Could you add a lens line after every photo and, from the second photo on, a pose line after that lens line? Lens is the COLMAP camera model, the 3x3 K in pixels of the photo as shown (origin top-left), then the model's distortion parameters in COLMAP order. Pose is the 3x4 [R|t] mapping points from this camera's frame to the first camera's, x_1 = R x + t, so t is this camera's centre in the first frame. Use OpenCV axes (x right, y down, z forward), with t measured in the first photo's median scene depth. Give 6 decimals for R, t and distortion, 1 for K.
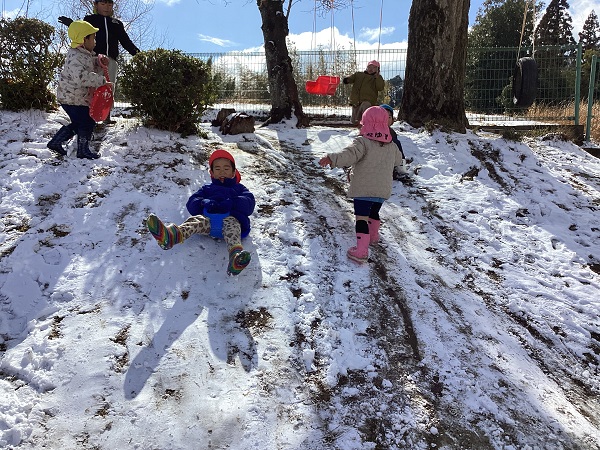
lens RADIAL K [[544.2, 0, 307.7], [0, 544.2, 225.0], [0, 0, 1]] dist [0.136647, -0.238543]
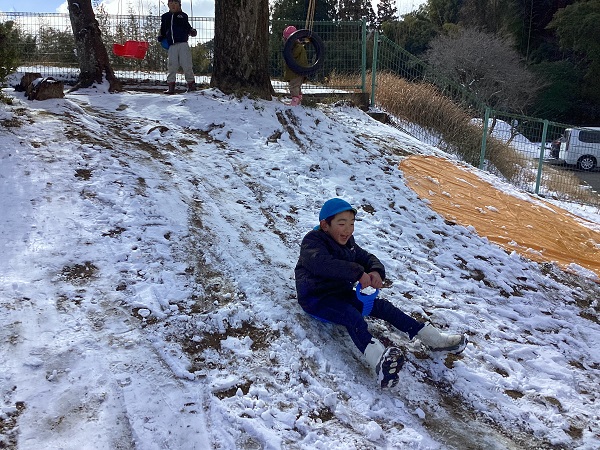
lens RADIAL K [[544.2, 0, 307.7], [0, 544.2, 225.0], [0, 0, 1]] dist [0.136647, -0.238543]
pose [[0.951472, -0.070017, 0.299663, 0.006528], [0.051245, 0.996226, 0.070060, 0.014845], [-0.303437, -0.051304, 0.951469, -0.116781]]
